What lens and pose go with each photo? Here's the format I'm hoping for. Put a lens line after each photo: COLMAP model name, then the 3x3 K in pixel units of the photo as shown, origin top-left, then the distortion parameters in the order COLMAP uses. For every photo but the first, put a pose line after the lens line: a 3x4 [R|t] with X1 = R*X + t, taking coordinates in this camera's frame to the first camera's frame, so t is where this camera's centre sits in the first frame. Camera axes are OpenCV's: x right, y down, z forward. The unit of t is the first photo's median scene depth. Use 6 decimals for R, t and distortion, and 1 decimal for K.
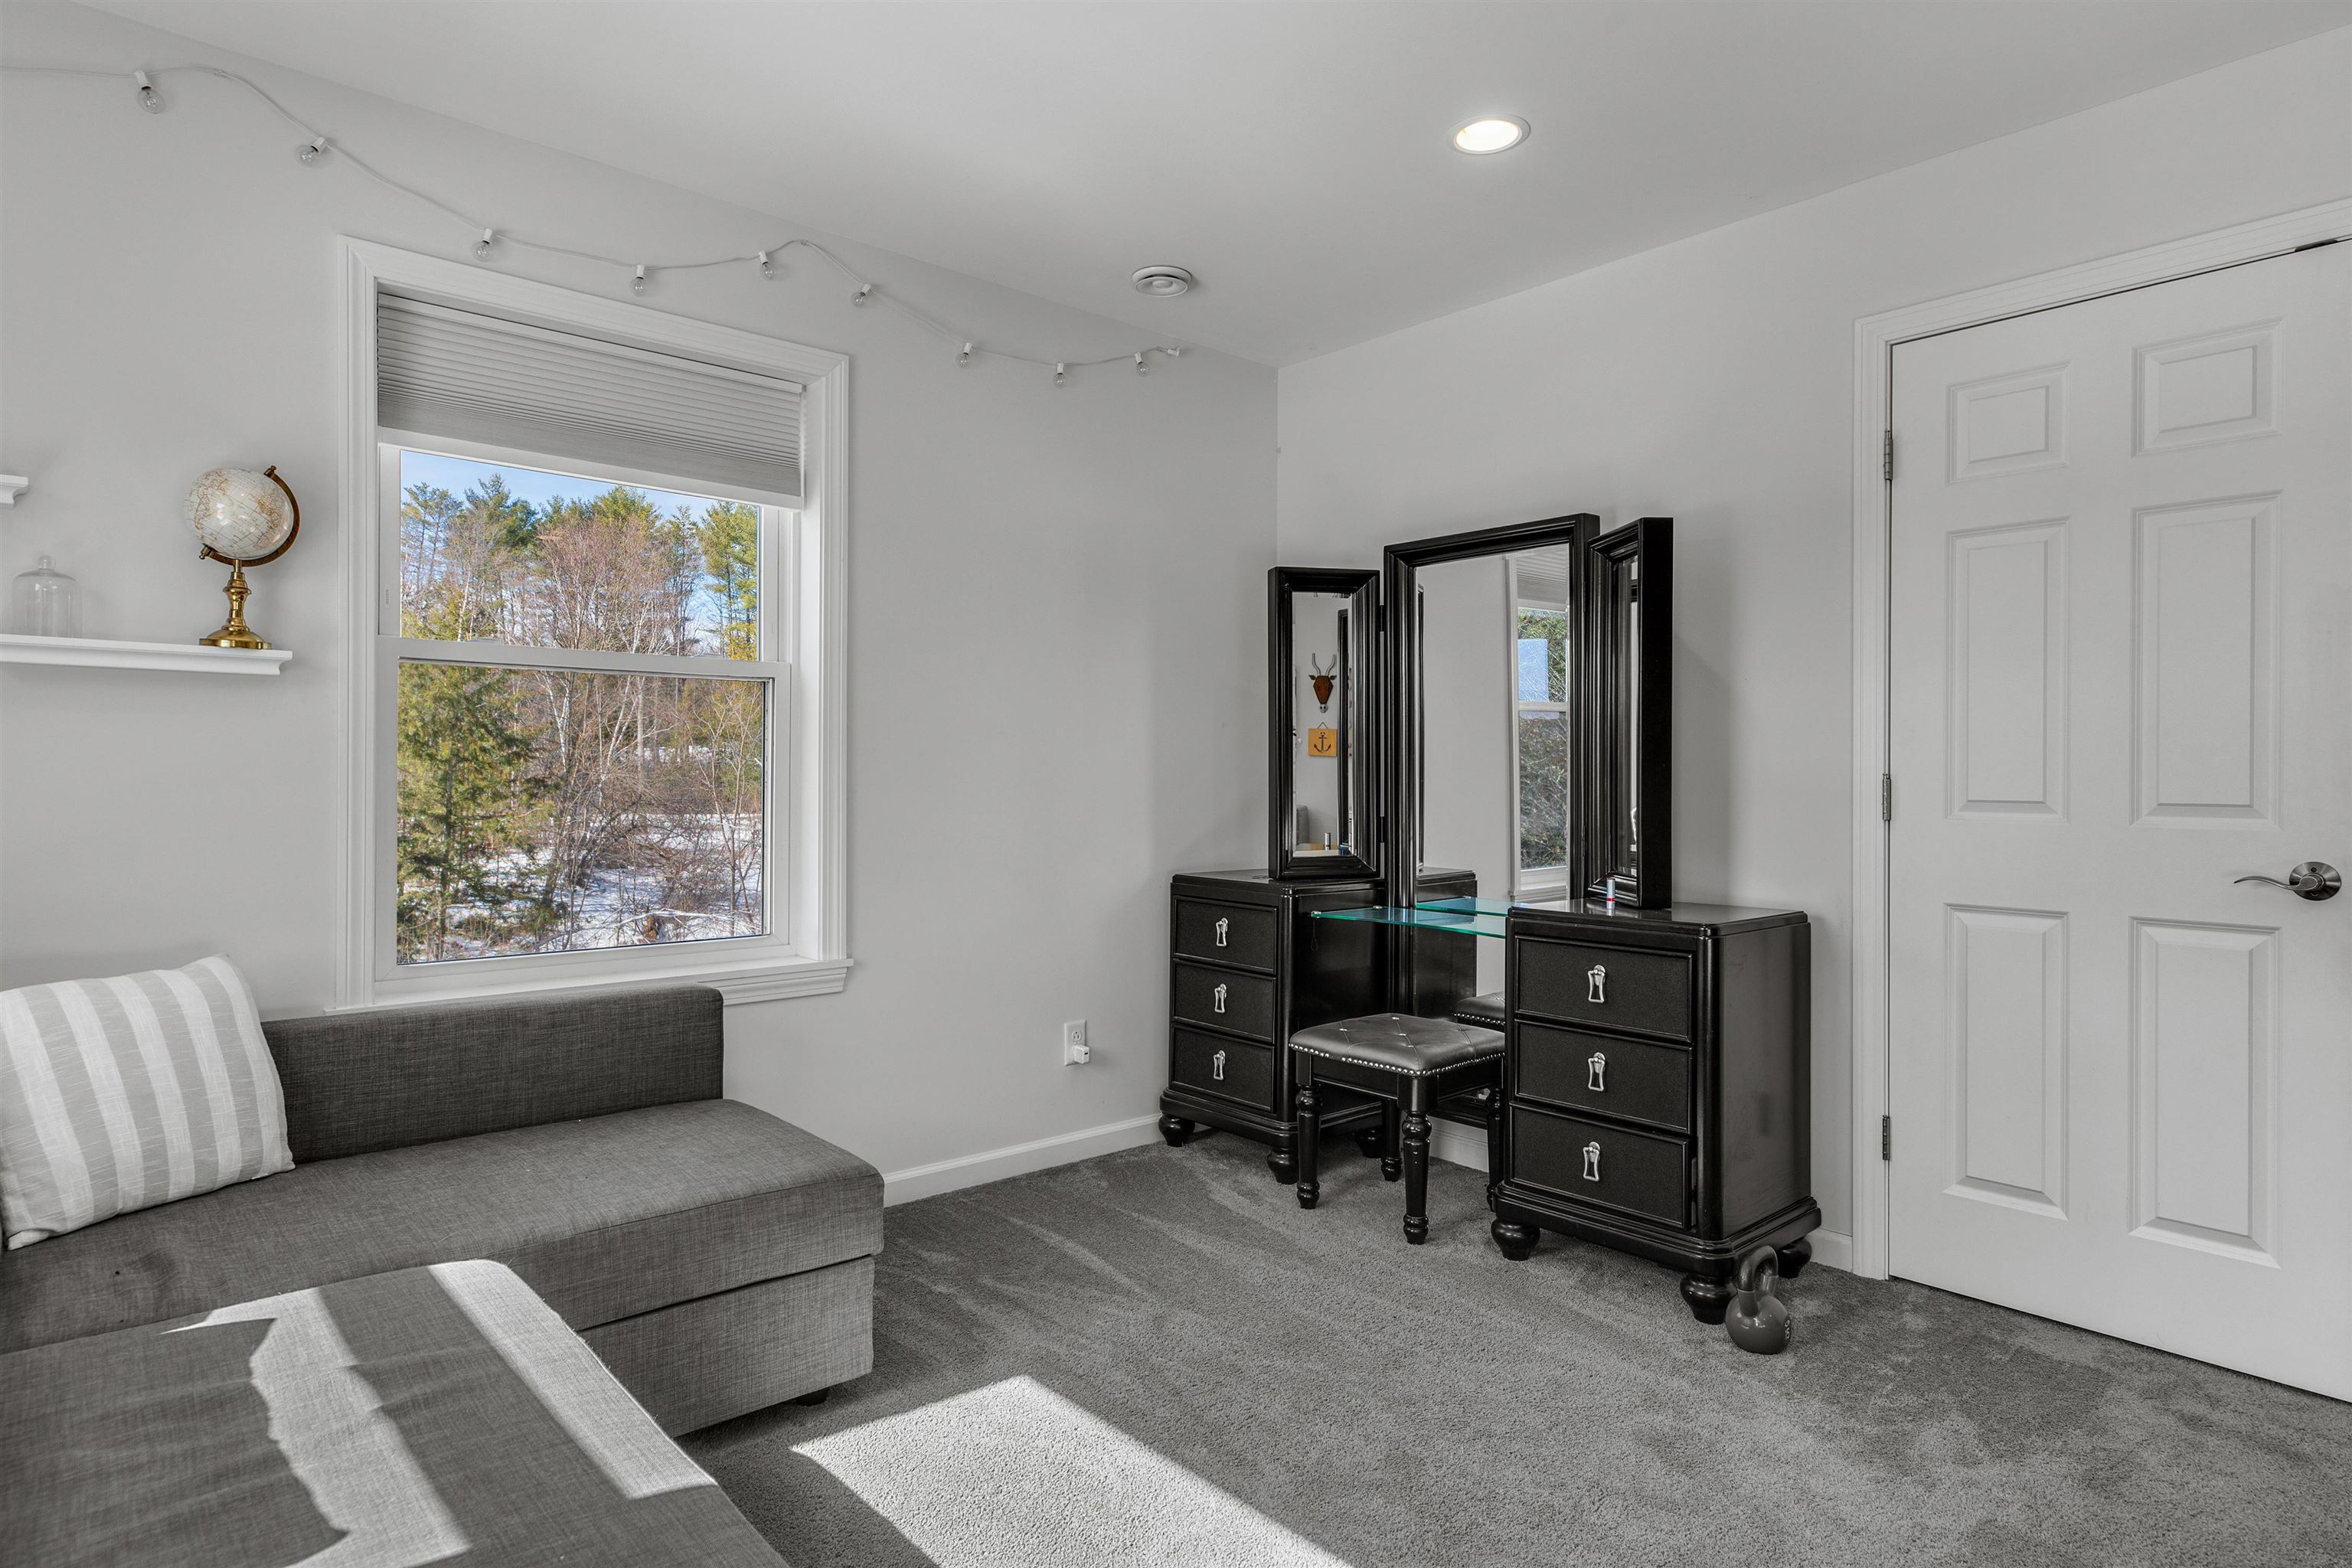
lens RADIAL K [[1309.6, 0, 1169.3], [0, 1309.6, 771.6], [0, 0, 1]] dist [0.004823, 0.001087]
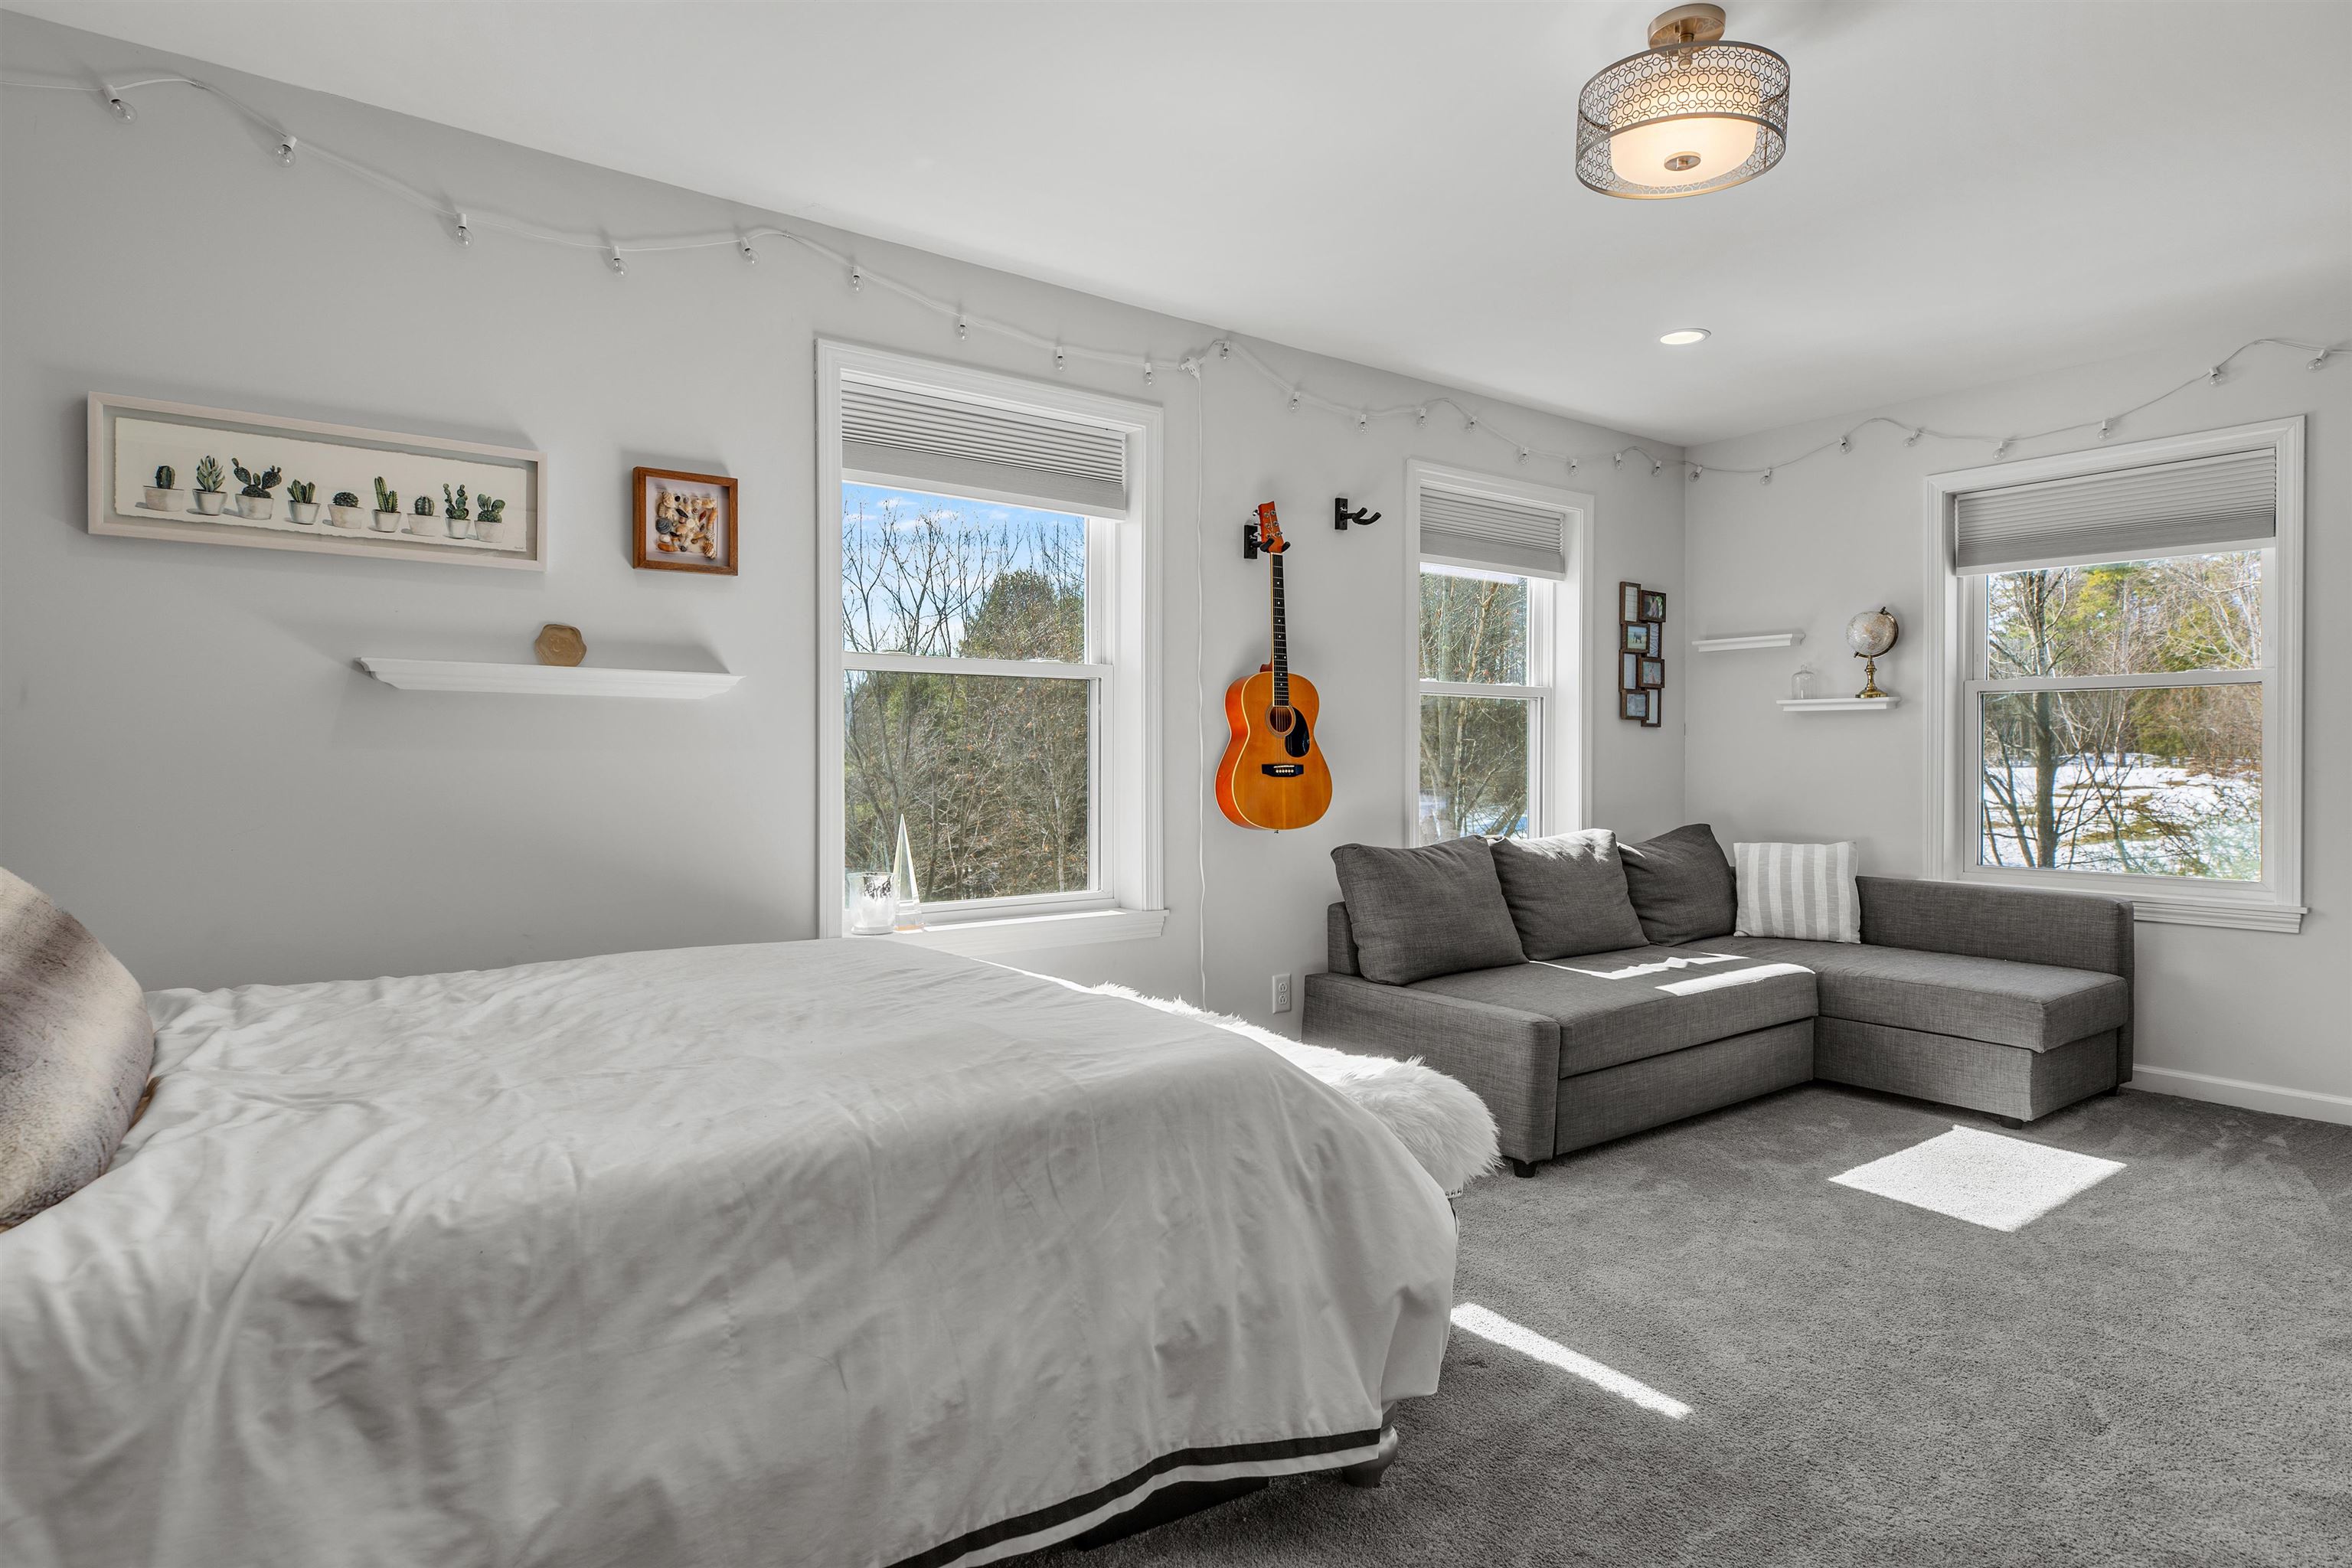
lens RADIAL K [[1309.6, 0, 1169.3], [0, 1309.6, 771.6], [0, 0, 1]] dist [0.004823, 0.001087]
pose [[-0.073097, 0.005017, -0.997312, 1.441999], [0.001076, 0.999987, 0.004951, 0.012021], [0.997324, -0.000711, -0.073101, 0.043517]]
